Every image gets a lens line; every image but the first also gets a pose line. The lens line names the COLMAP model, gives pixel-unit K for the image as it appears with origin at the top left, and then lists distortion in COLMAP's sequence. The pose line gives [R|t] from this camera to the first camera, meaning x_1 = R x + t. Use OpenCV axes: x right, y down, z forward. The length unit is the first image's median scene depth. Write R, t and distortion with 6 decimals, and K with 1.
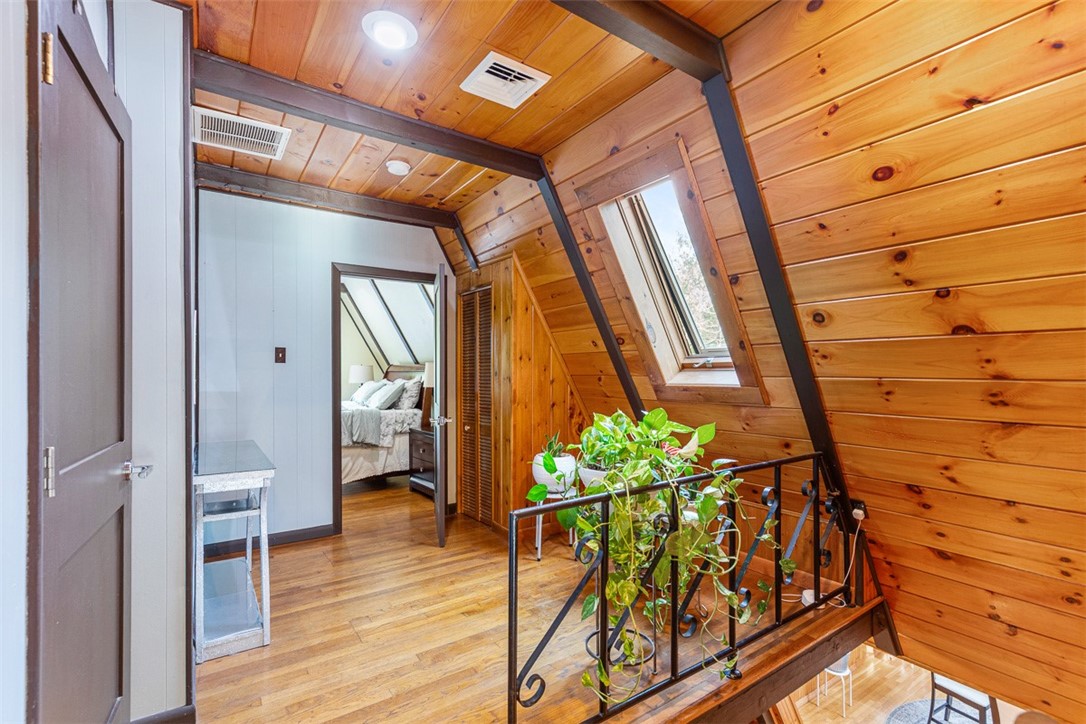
lens RADIAL K [[492.3, 0, 544.9], [0, 492.3, 372.3], [0, 0, 1]] dist [0.003556, 0.000105]
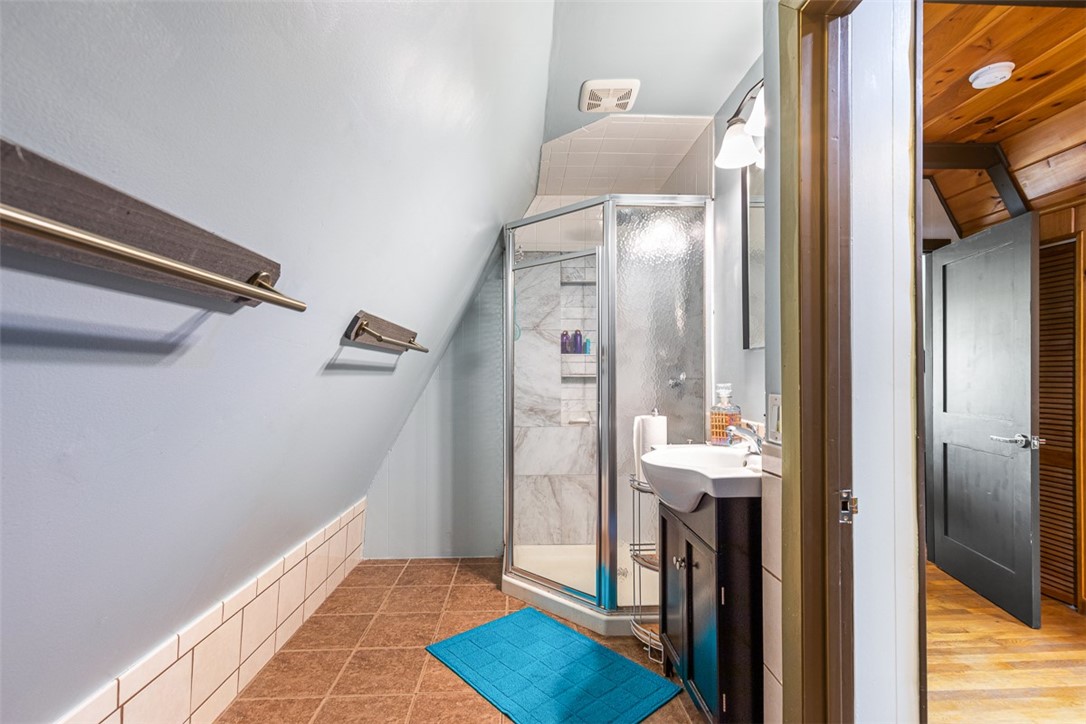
lens RADIAL K [[492.3, 0, 544.9], [0, 492.3, 372.3], [0, 0, 1]] dist [0.003556, 0.000105]
pose [[0.846896, -0.005518, -0.531730, -0.372021], [0.003724, 0.999983, -0.004447, 0.001899], [0.531746, 0.001786, 0.846902, 0.065401]]
